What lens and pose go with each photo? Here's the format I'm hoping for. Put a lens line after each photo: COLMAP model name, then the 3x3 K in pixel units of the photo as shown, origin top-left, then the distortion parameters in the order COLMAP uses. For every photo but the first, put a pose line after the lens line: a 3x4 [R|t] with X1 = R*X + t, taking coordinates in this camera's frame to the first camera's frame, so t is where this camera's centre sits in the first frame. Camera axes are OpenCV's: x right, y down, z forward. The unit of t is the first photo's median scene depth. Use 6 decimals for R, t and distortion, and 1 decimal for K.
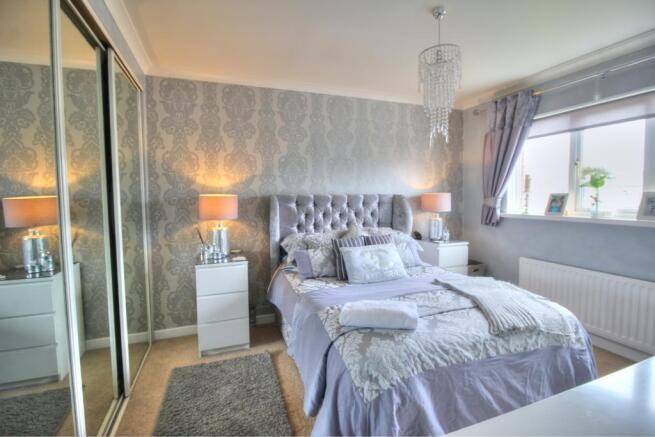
lens RADIAL K [[304.7, 0, 327.7], [0, 304.7, 213.1], [0, 0, 1]] dist [-0.012483, -0.000723]
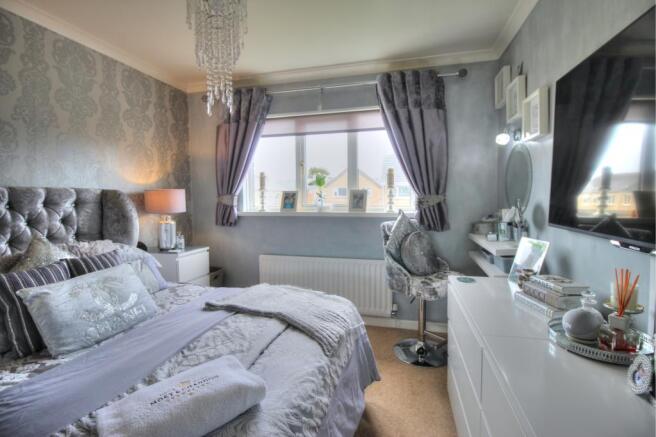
lens RADIAL K [[305.2, 0, 328.2], [0, 305.2, 213.0], [0, 0, 1]] dist [-0.012483, -0.000723]
pose [[0.571216, -0.039320, 0.819857, -0.051459], [0.045759, 0.998824, 0.016021, 0.002305], [-0.819523, 0.028365, 0.572344, 0.247393]]
